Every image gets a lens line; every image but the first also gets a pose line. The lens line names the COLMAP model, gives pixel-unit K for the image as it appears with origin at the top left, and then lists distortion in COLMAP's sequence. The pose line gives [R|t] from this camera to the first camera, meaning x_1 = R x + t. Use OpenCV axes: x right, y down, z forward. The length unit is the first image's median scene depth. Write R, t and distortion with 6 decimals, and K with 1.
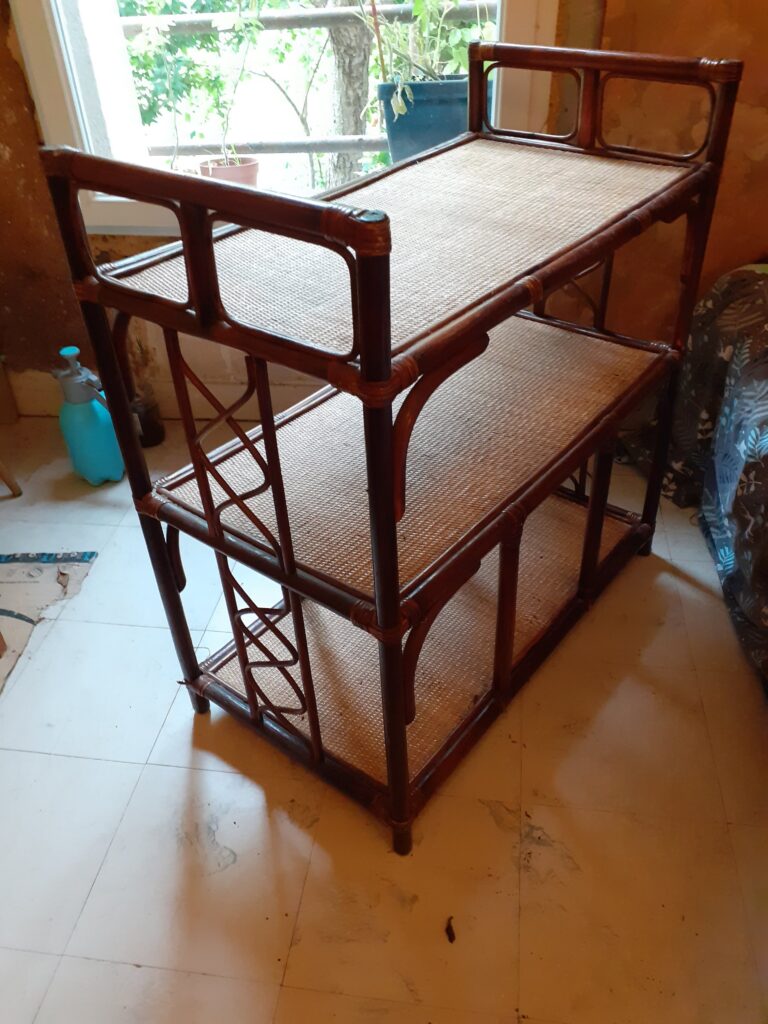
lens RADIAL K [[812.3, 0, 363.1], [0, 812.3, 509.7], [0, 0, 1]] dist [0.005632, 0.004796]
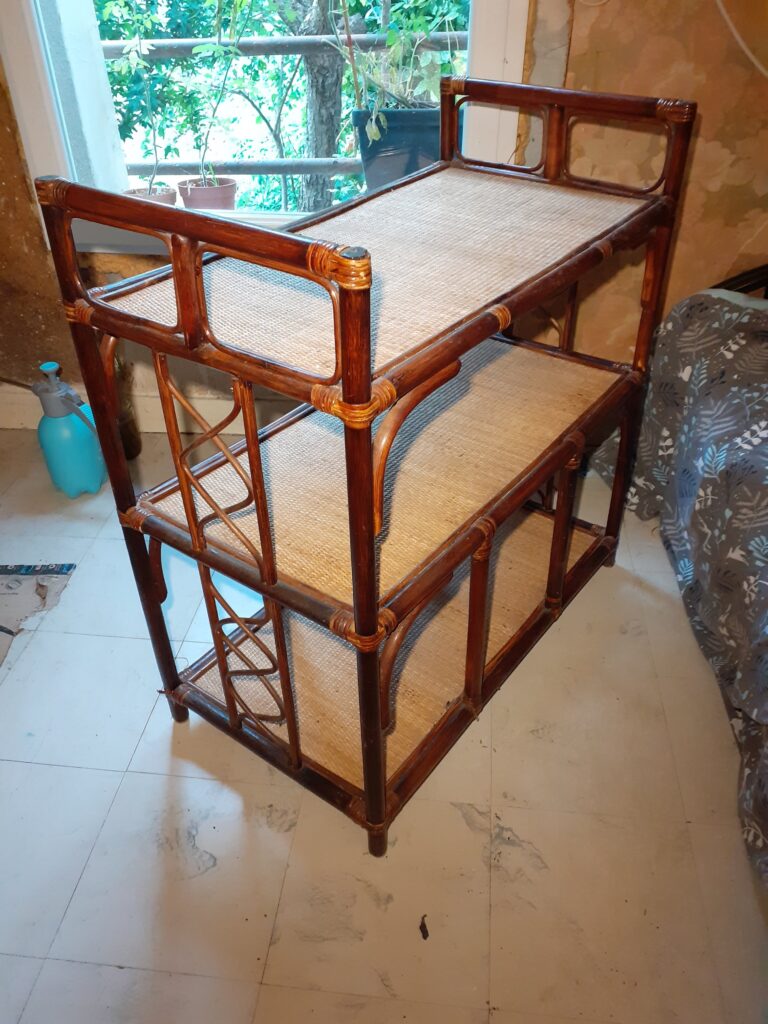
lens RADIAL K [[812.3, 0, 363.1], [0, 812.3, 509.7], [0, 0, 1]] dist [0.005632, 0.004796]
pose [[0.999350, 0.001402, 0.036021, -0.007144], [-0.000884, 0.999896, -0.014398, -0.001686], [-0.036037, 0.014356, 0.999247, -0.035782]]
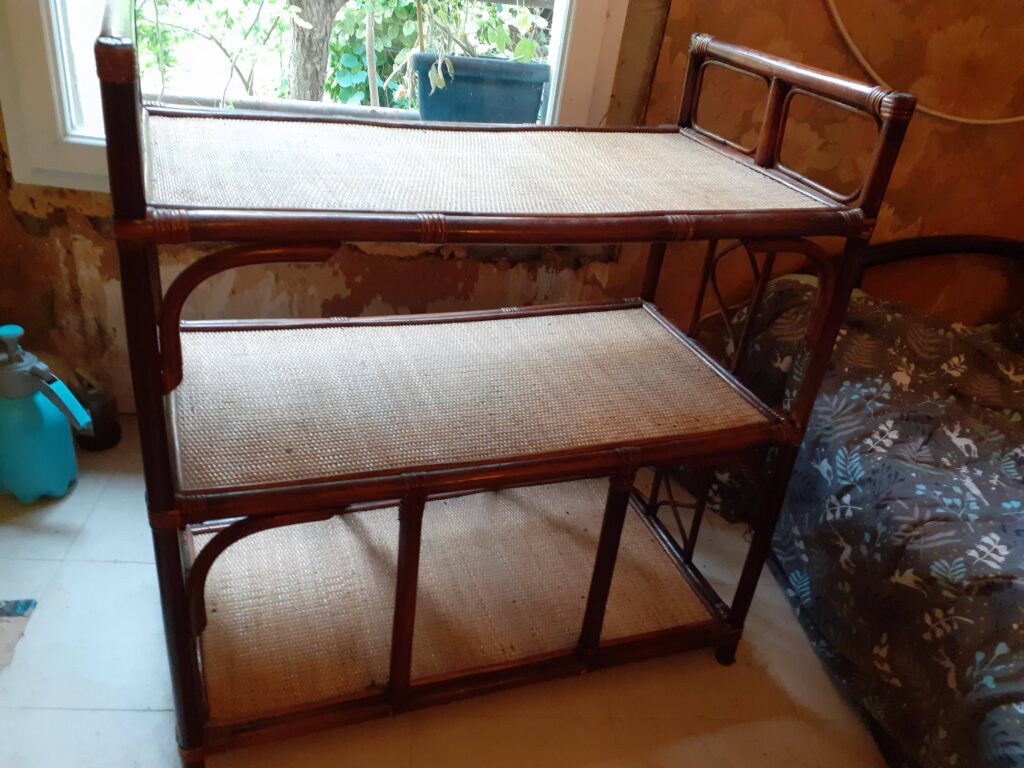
lens RADIAL K [[826.1, 0, 497.1], [0, 826.1, 384.3], [0, 0, 1]] dist [0.000798, -0.001357]
pose [[0.965239, 0.024523, 0.260217, -0.161419], [0.008332, 0.992196, -0.124411, -0.060522], [-0.261237, 0.122254, 0.957502, 0.192834]]
